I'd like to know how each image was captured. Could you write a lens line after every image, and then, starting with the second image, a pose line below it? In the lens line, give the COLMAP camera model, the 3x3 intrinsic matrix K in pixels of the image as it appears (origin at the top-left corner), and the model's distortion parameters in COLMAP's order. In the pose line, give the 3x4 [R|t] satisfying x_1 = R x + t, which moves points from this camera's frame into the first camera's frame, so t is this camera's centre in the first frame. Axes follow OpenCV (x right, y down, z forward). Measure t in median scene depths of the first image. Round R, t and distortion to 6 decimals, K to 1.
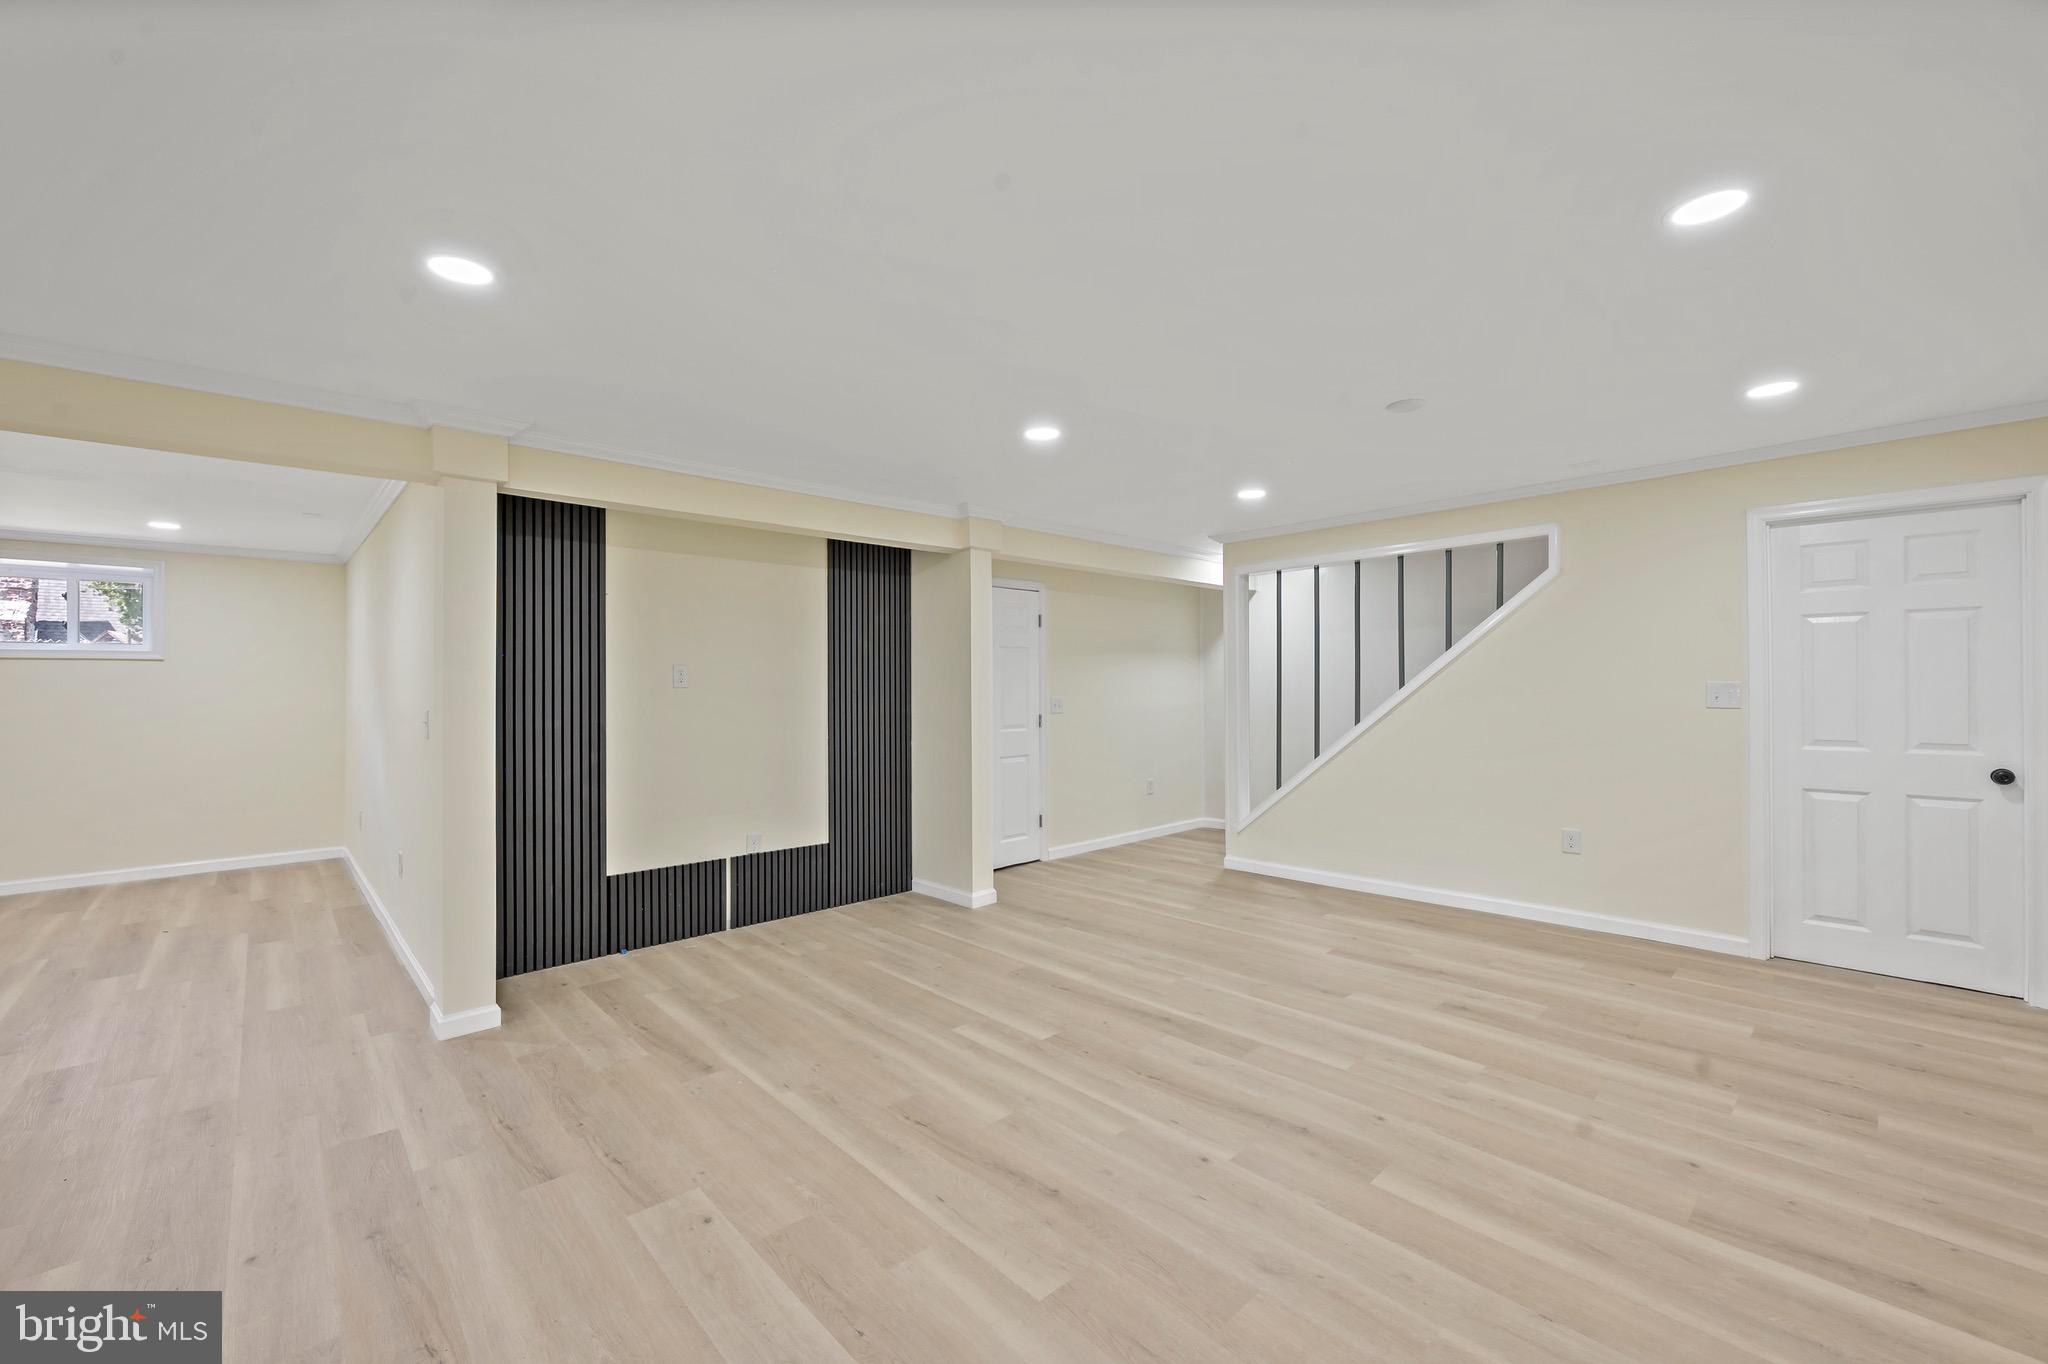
lens RADIAL K [[813.5, 0, 1020.6], [0, 813.5, 690.0], [0, 0, 1]] dist [-0.003389, -0.000261]
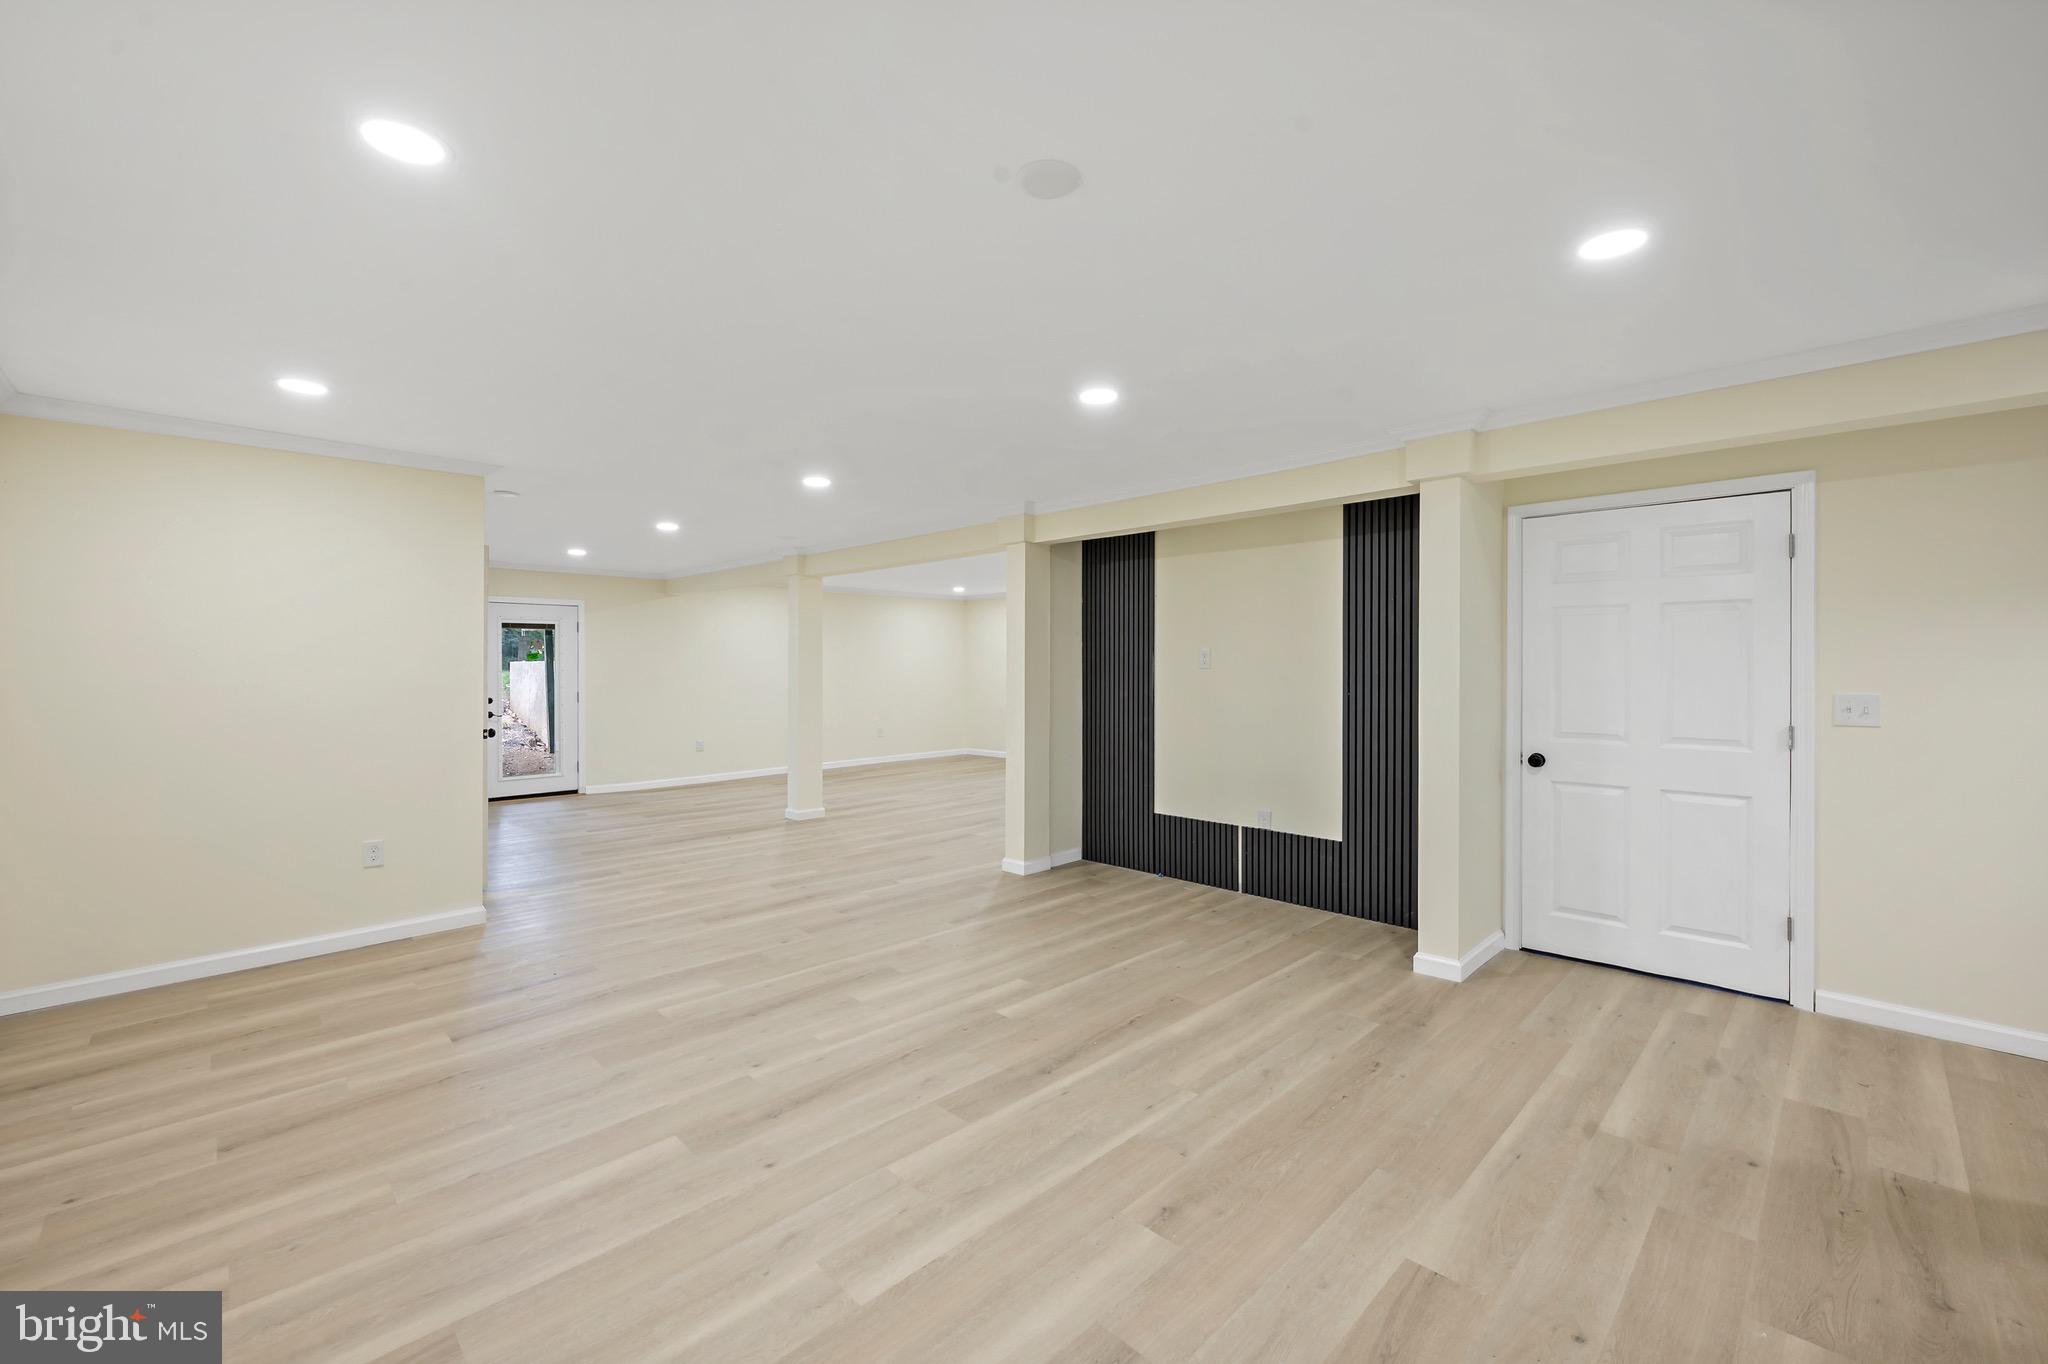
lens RADIAL K [[813.5, 0, 1020.6], [0, 813.5, 690.0], [0, 0, 1]] dist [-0.003389, -0.000261]
pose [[0.043994, 0.034254, -0.998444, 0.810141], [-0.001728, 0.999413, 0.034211, -0.015053], [0.999030, 0.000220, 0.044027, 0.754832]]
